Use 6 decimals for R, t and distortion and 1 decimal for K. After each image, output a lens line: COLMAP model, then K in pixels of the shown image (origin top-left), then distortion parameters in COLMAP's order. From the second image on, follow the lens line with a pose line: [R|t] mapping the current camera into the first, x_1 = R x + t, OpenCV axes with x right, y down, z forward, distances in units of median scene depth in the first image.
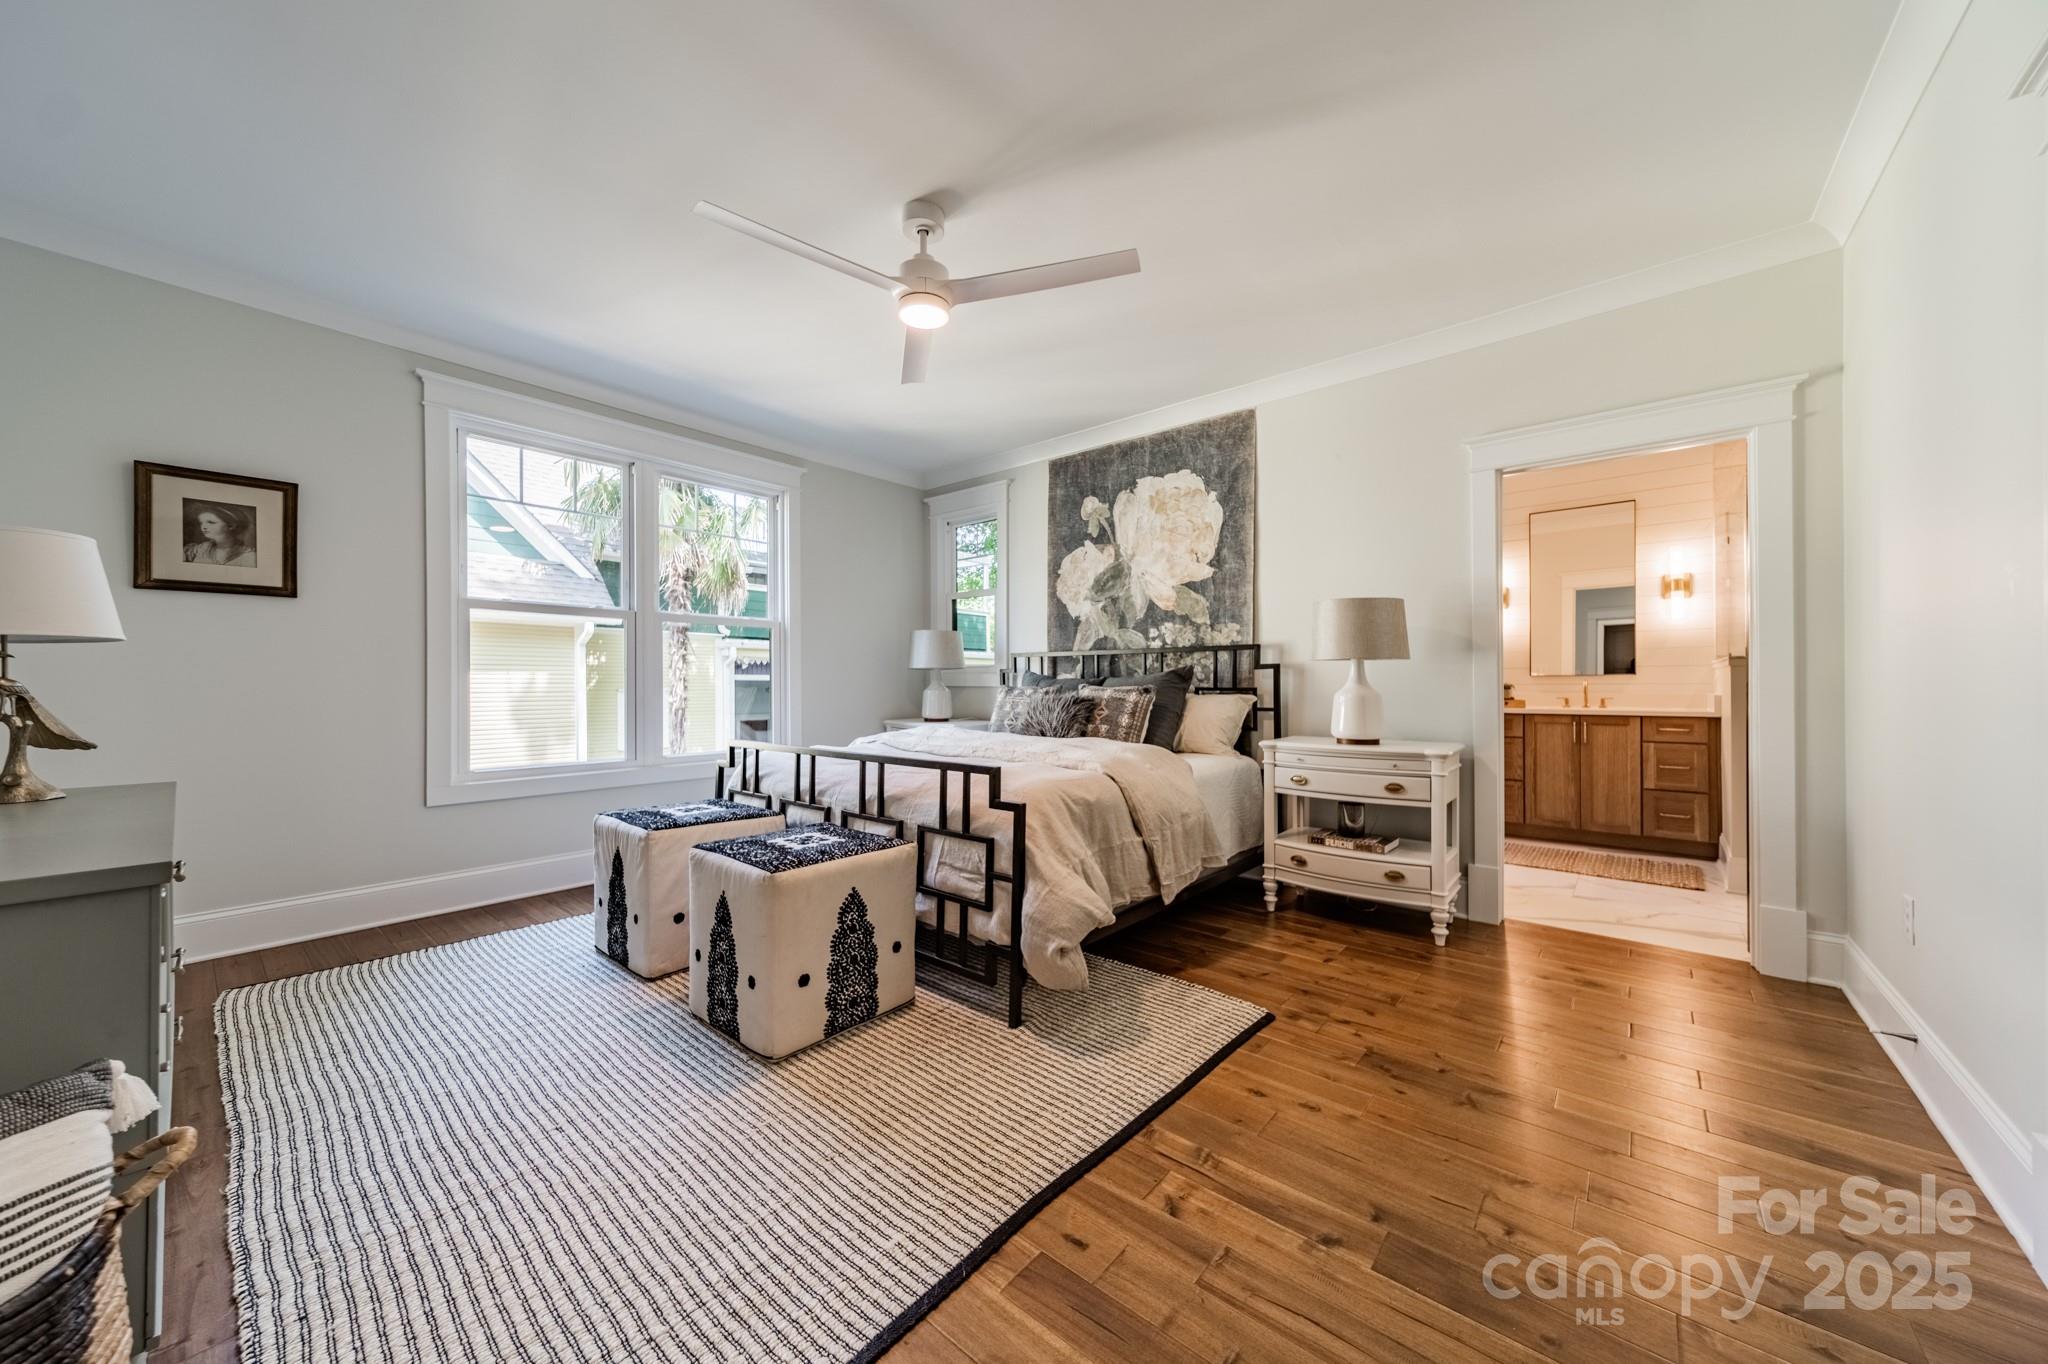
lens RADIAL K [[713.5, 0, 1023.5], [0, 713.5, 687.0], [0, 0, 1]] dist [0.007268, -0.000588]
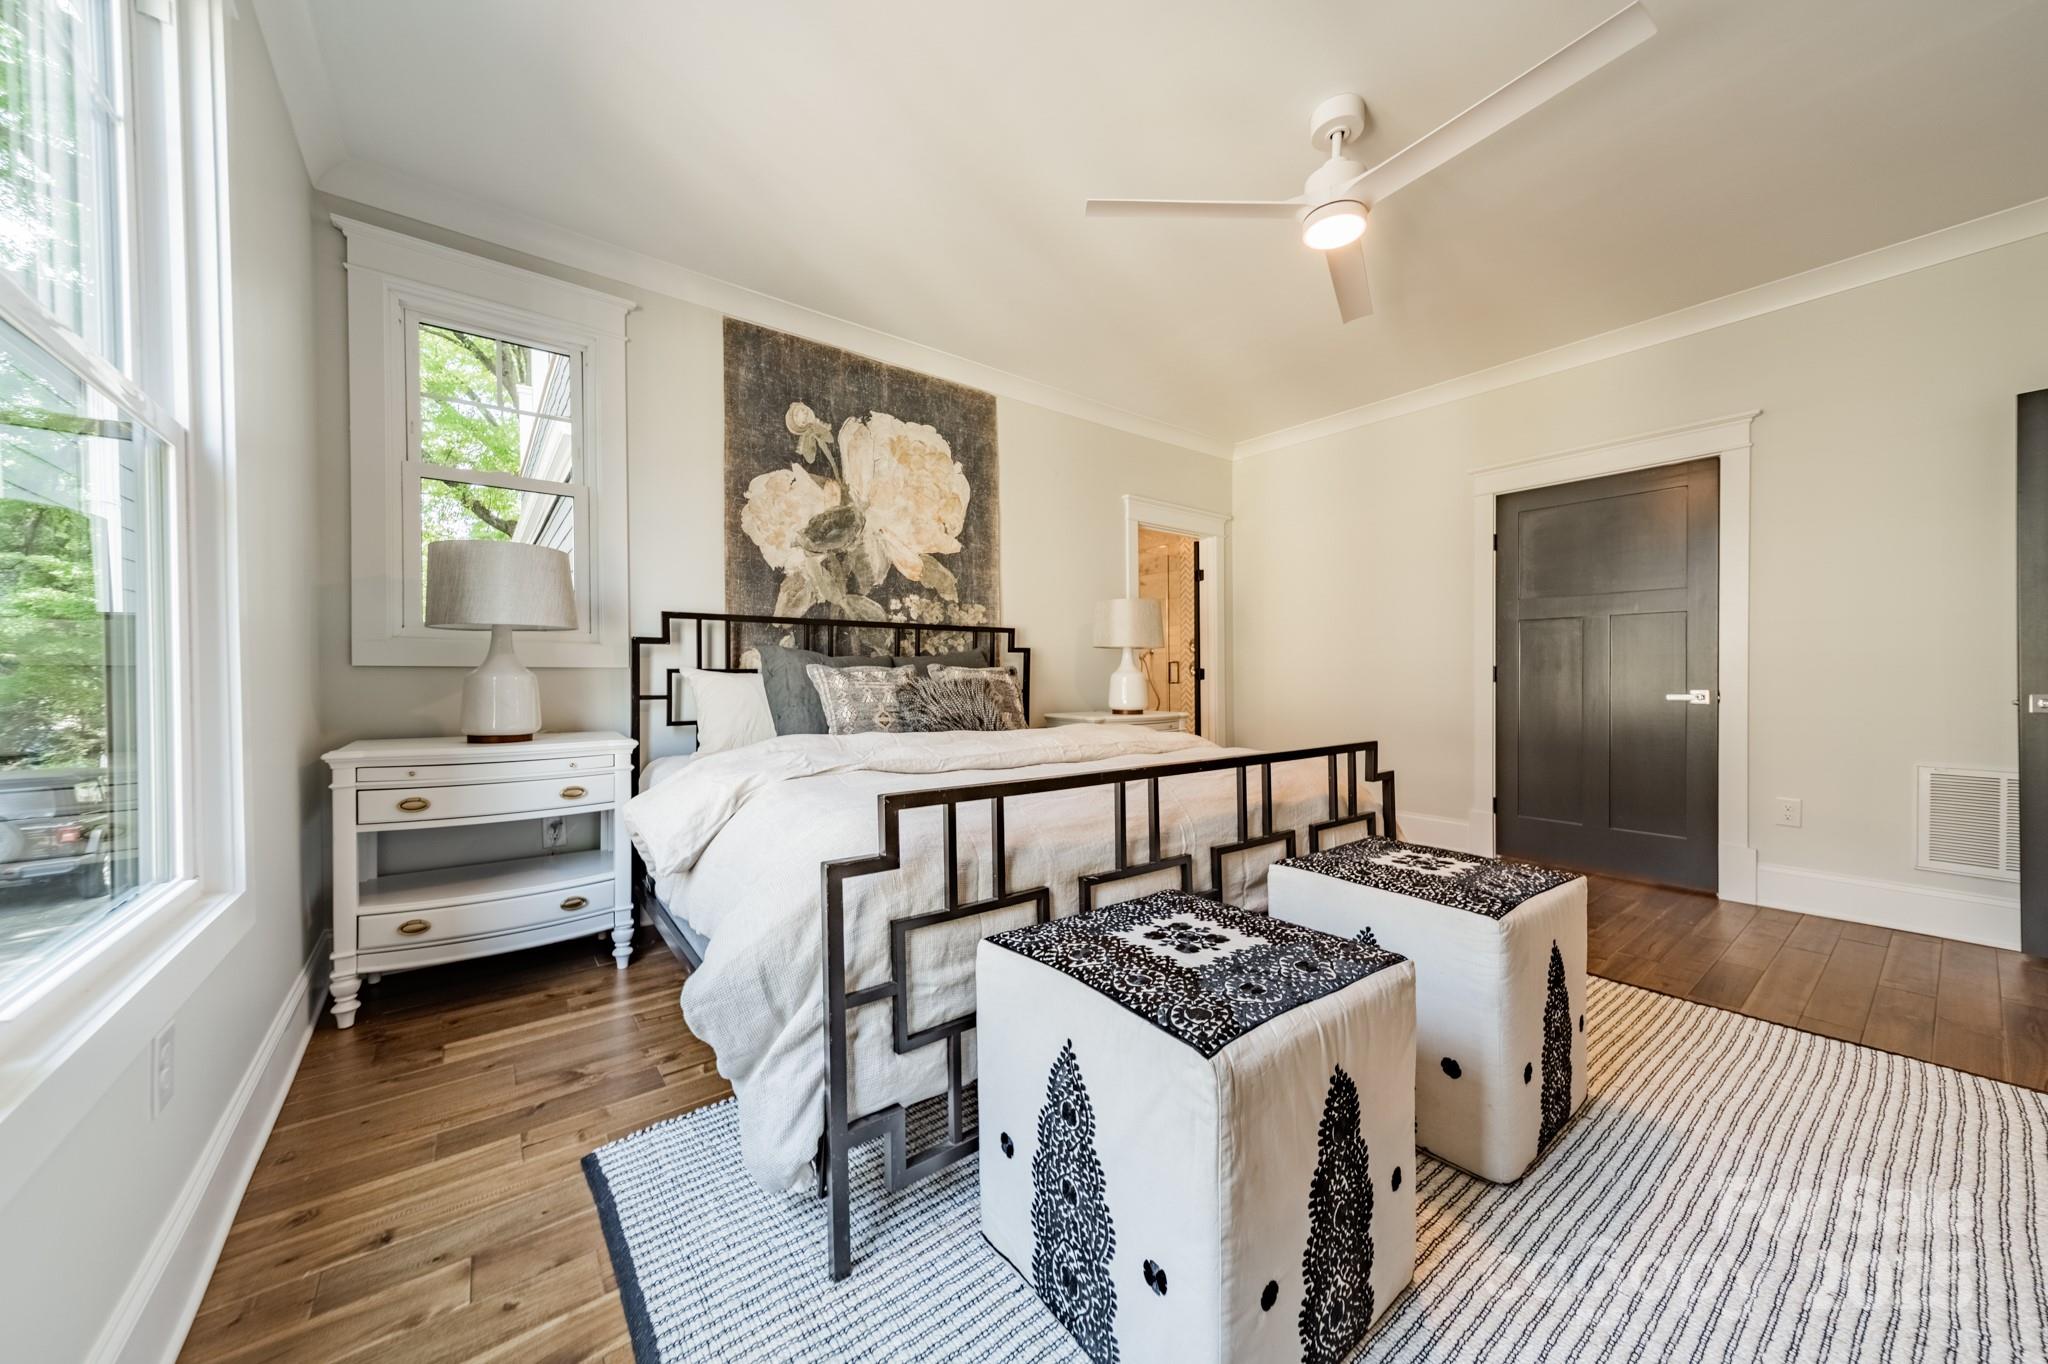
lens RADIAL K [[713.5, 0, 1030.1], [0, 713.5, 676.6], [0, 0, 1]] dist [0.007268, -0.000588]
pose [[0.204545, -0.000511, 0.978857, -0.601872], [0.007626, 0.999970, -0.001071, 0.010177], [-0.978827, 0.007684, 0.204543, 0.676365]]
